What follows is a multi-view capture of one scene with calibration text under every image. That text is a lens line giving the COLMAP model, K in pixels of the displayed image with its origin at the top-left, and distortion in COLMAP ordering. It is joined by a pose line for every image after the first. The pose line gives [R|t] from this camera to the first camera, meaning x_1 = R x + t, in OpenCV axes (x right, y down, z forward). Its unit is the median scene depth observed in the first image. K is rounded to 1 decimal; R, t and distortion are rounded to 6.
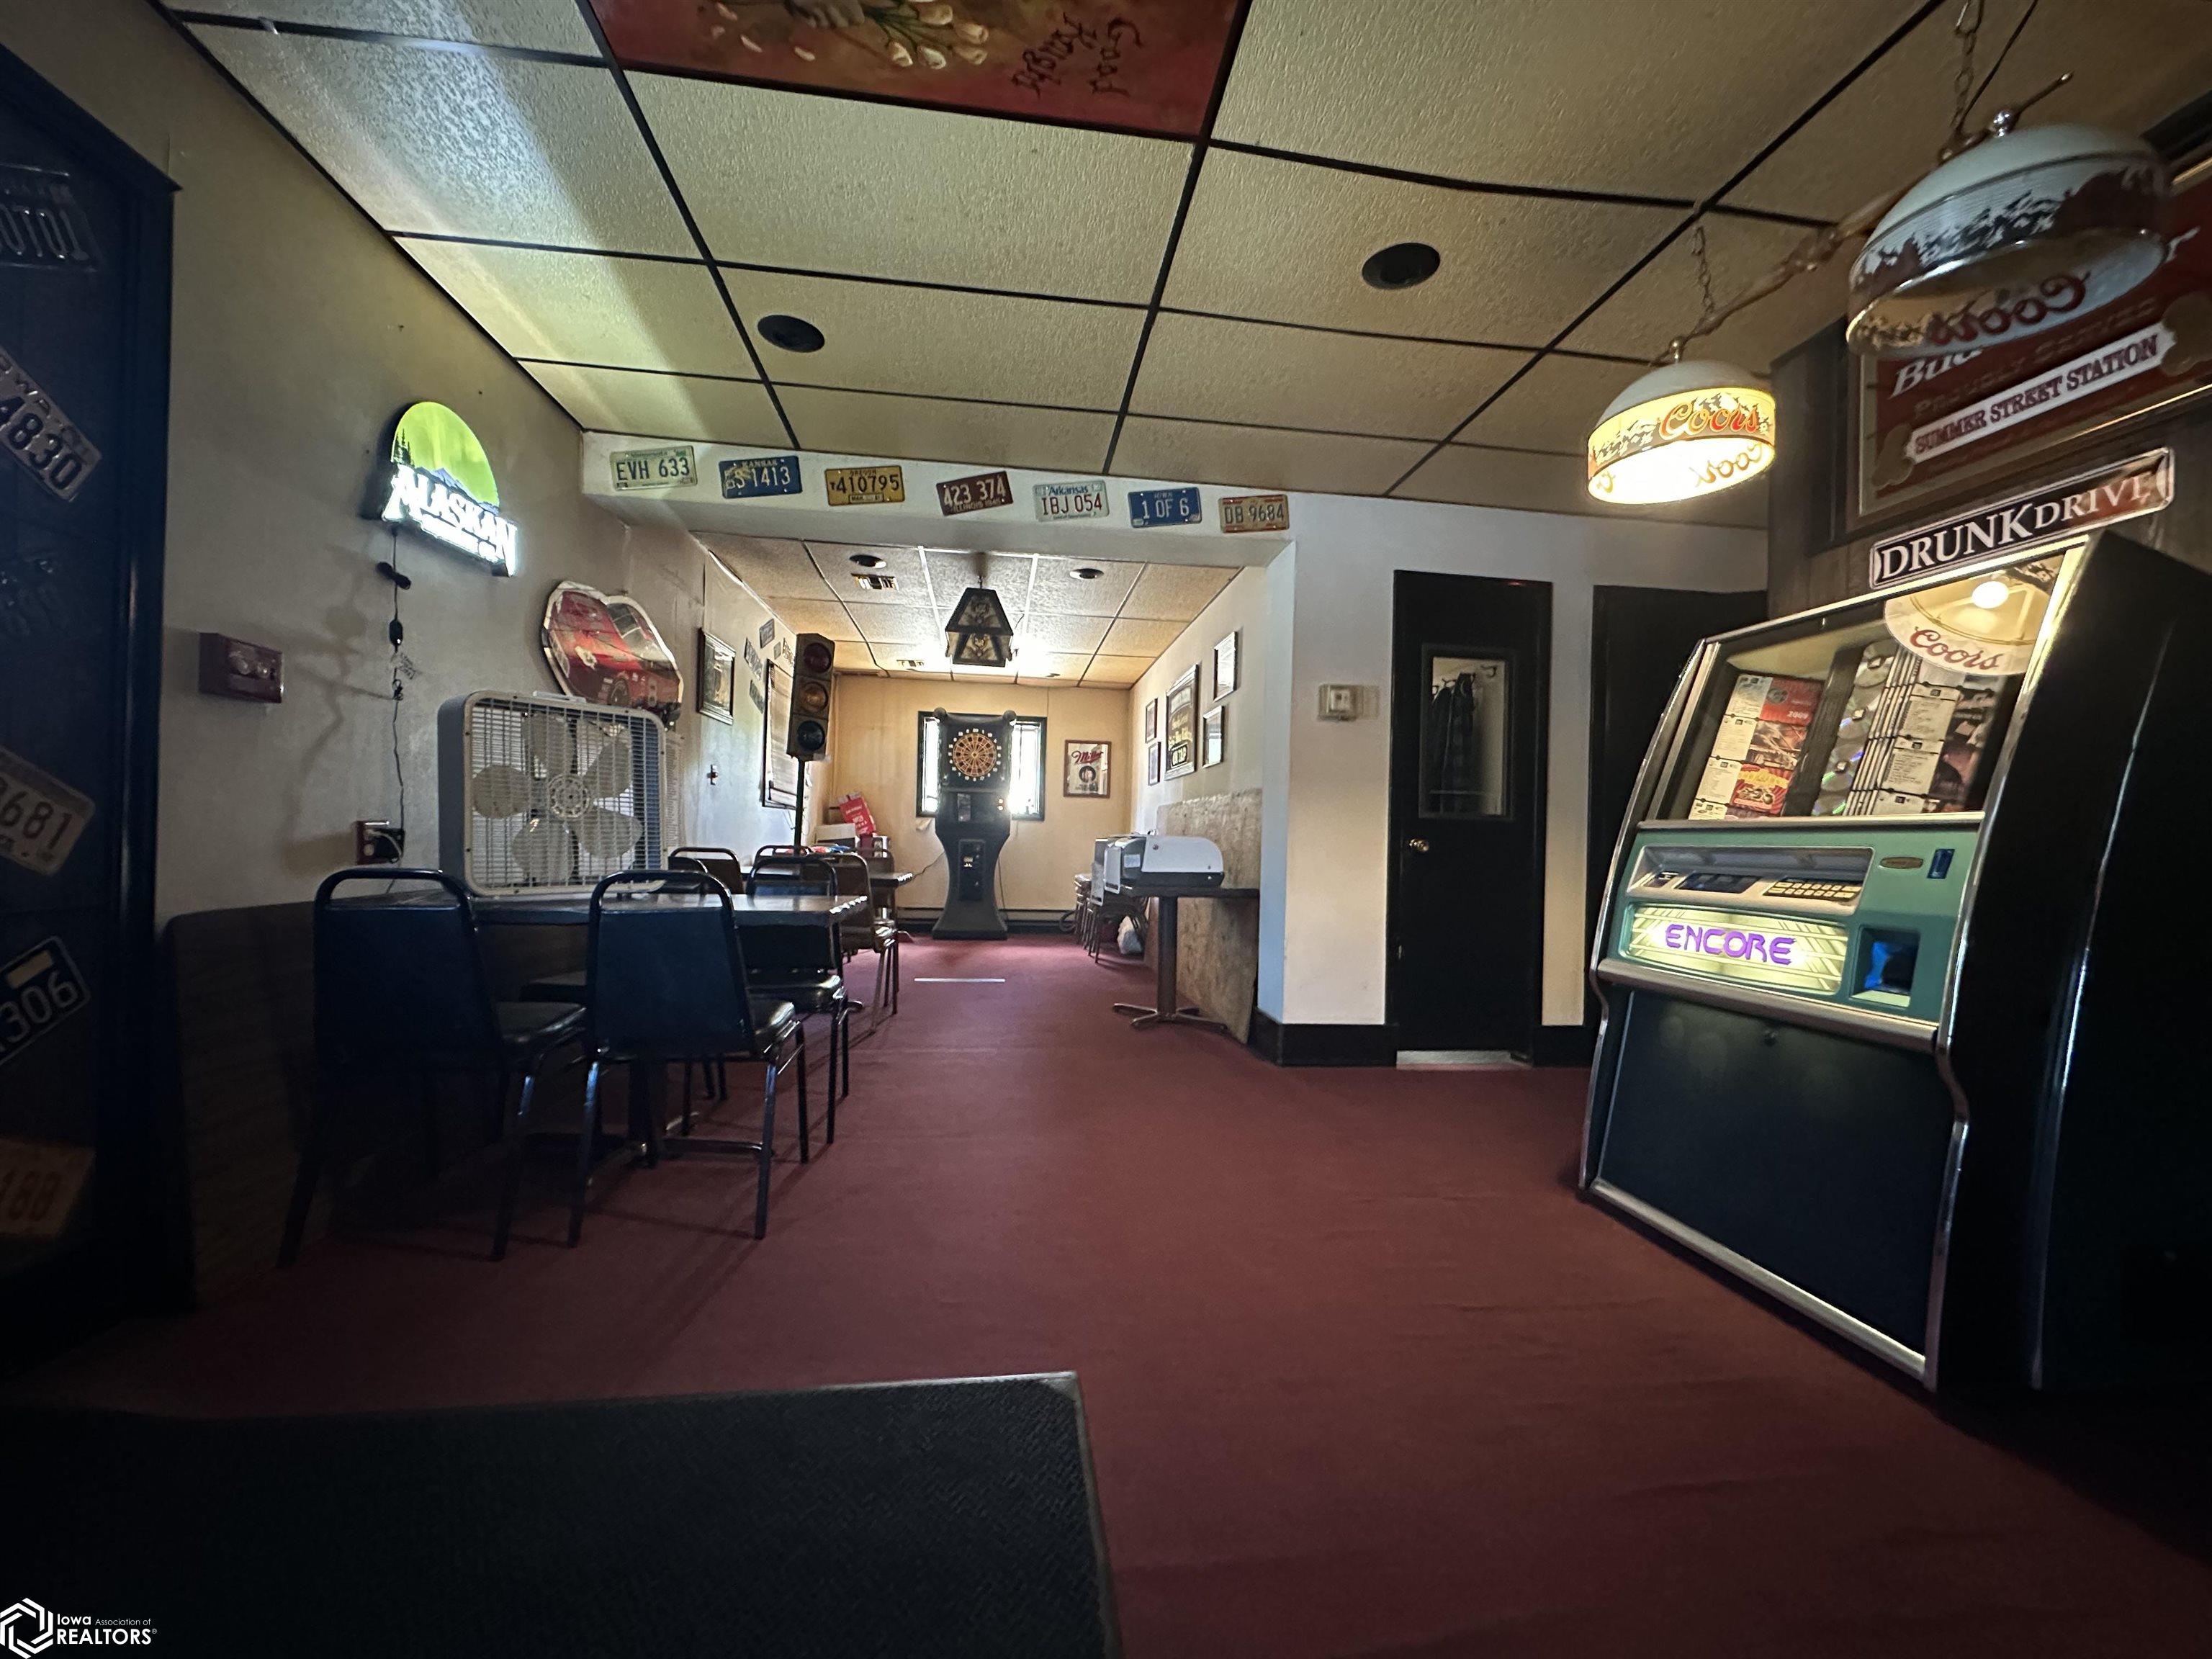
lens RADIAL K [[886.8, 0, 1104.3], [0, 886.8, 832.1], [0, 0, 1]] dist [-0.000504, 0.000043]
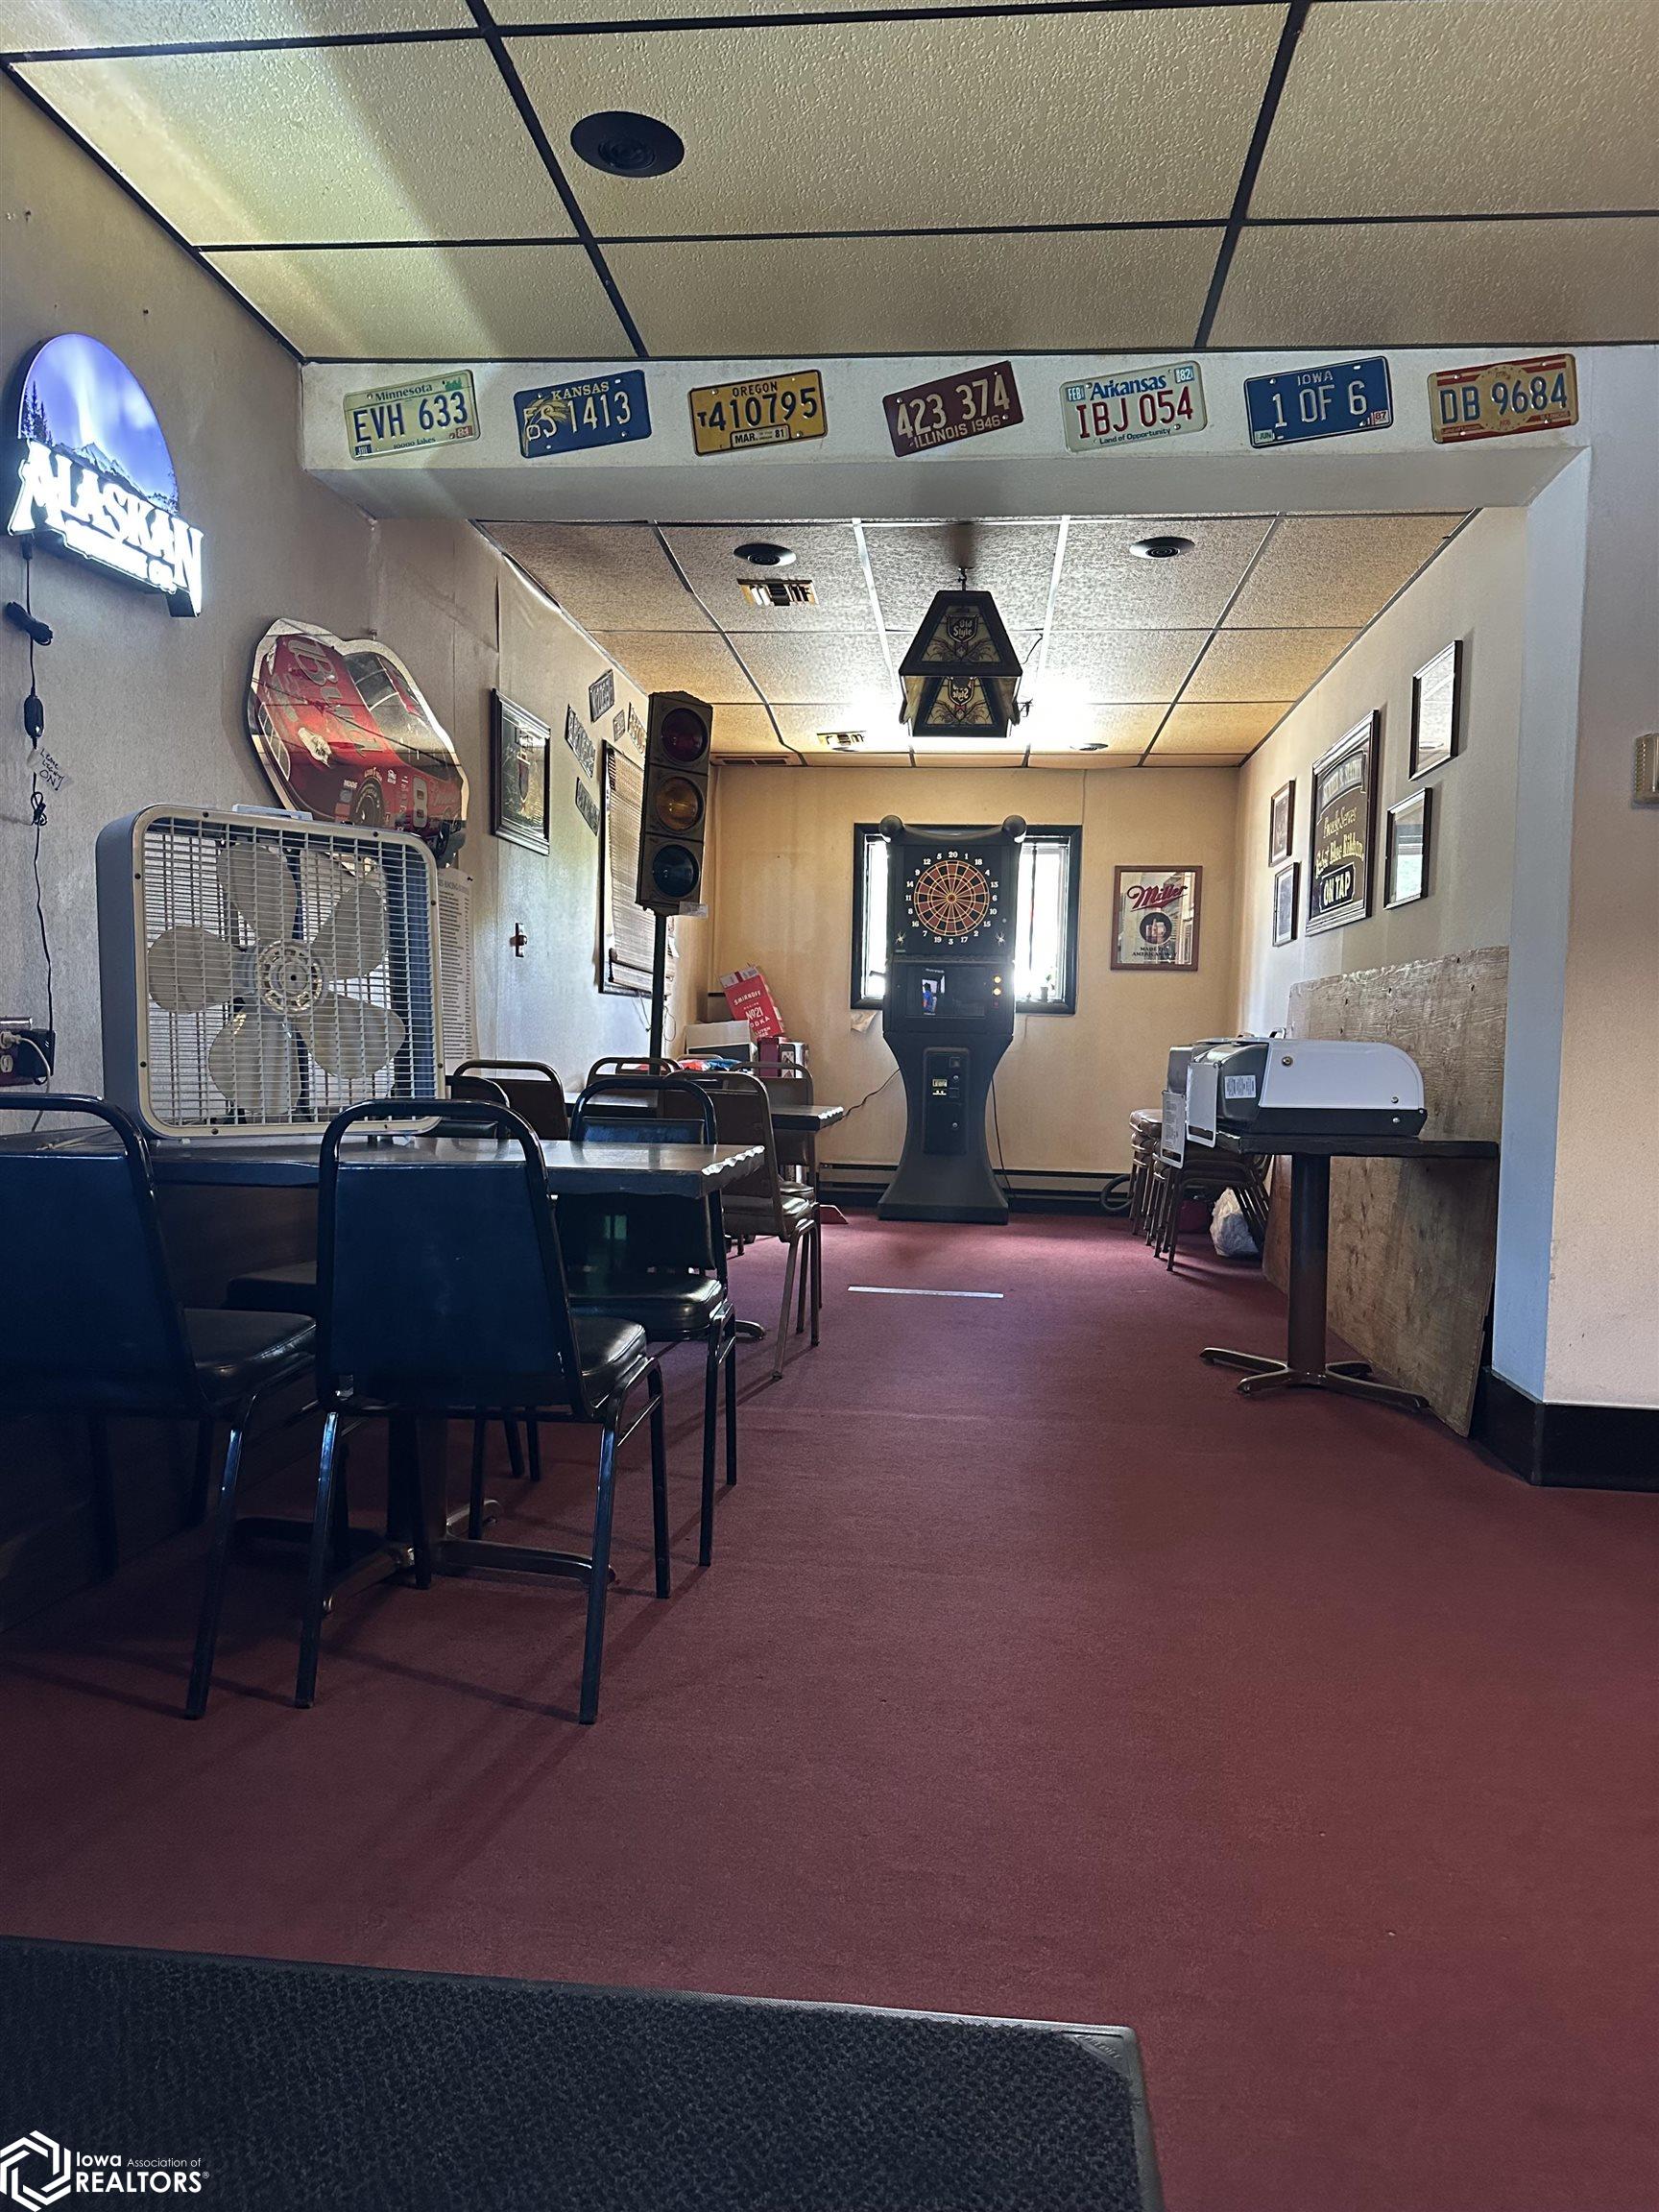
lens RADIAL K [[1555.3, 0, 823.7], [0, 1555.3, 1140.7], [0, 0, 1]] dist [-0.009690, -0.009332]
pose [[0.974372, 0.012502, -0.224596, -0.004363], [0.002814, 0.997699, 0.067742, 0.000885], [0.224926, -0.066638, 0.972094, 0.032164]]
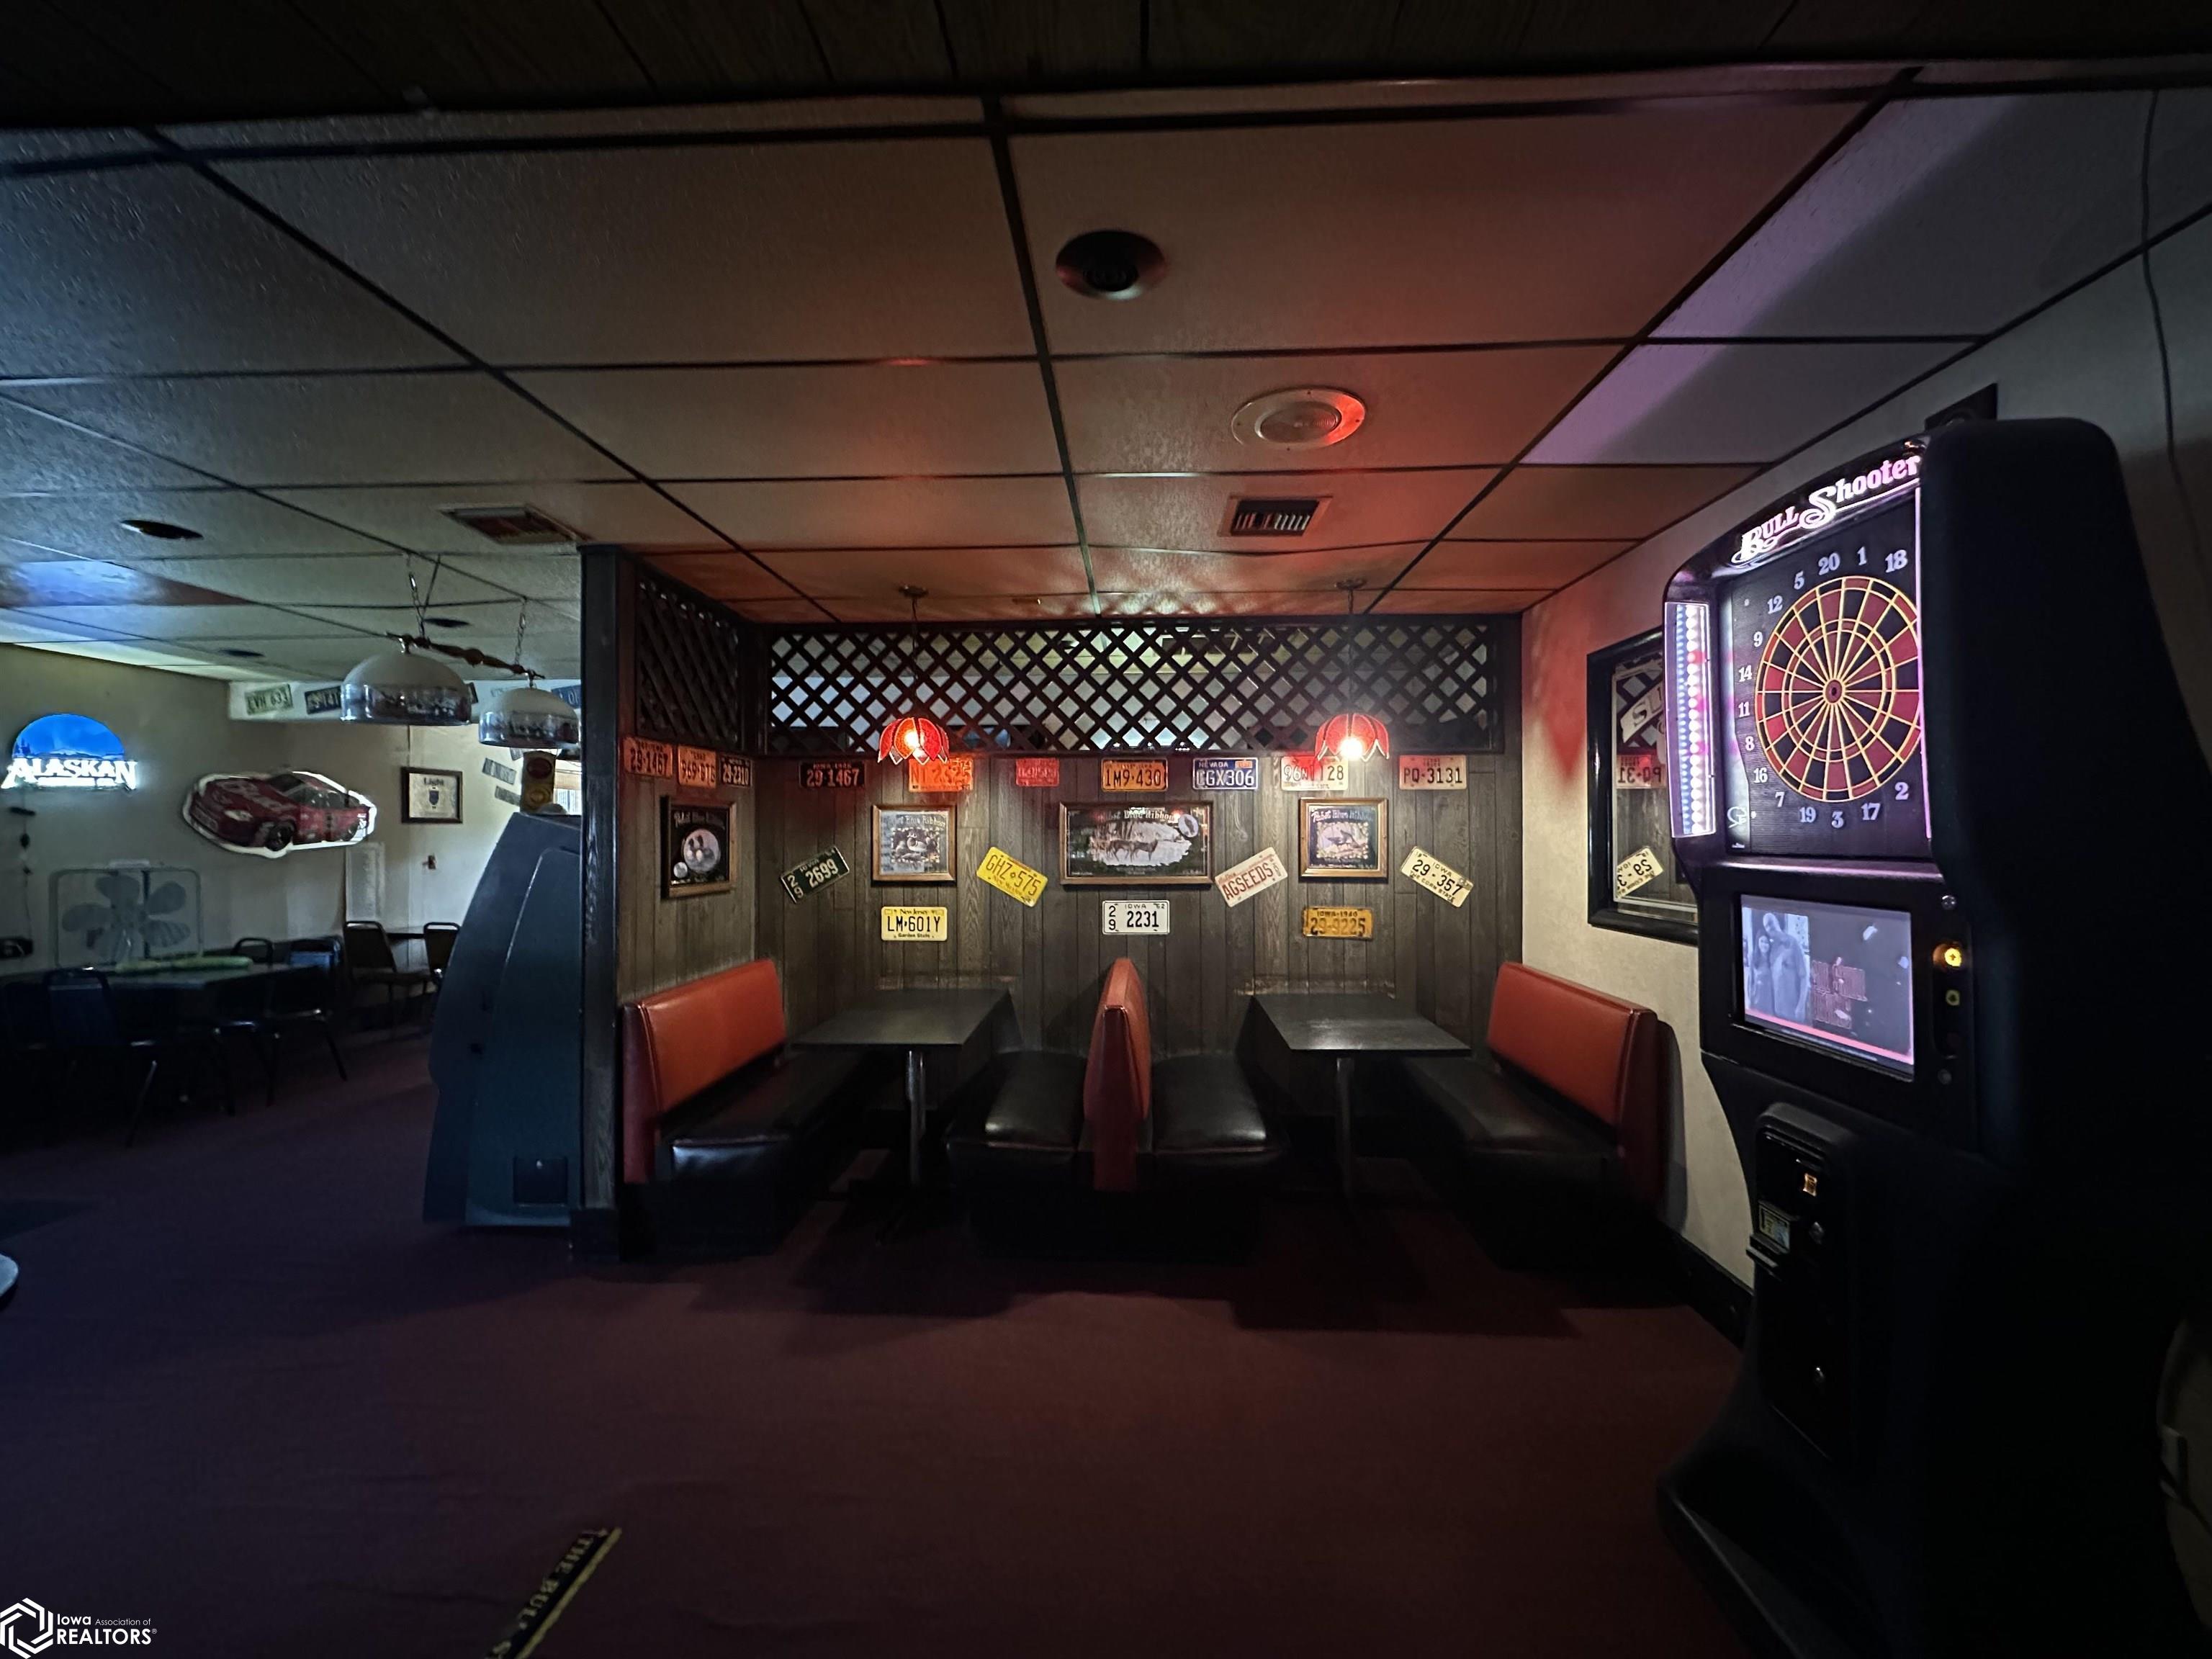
lens RADIAL K [[886.8, 0, 1099.9], [0, 886.8, 820.7], [0, 0, 1]] dist [-0.000504, 0.000043]
pose [[0.982926, -0.032725, -0.181068, 1.394806], [0.031503, 0.999457, -0.009620, -0.134379], [0.181284, 0.003751, 0.983424, -0.355376]]
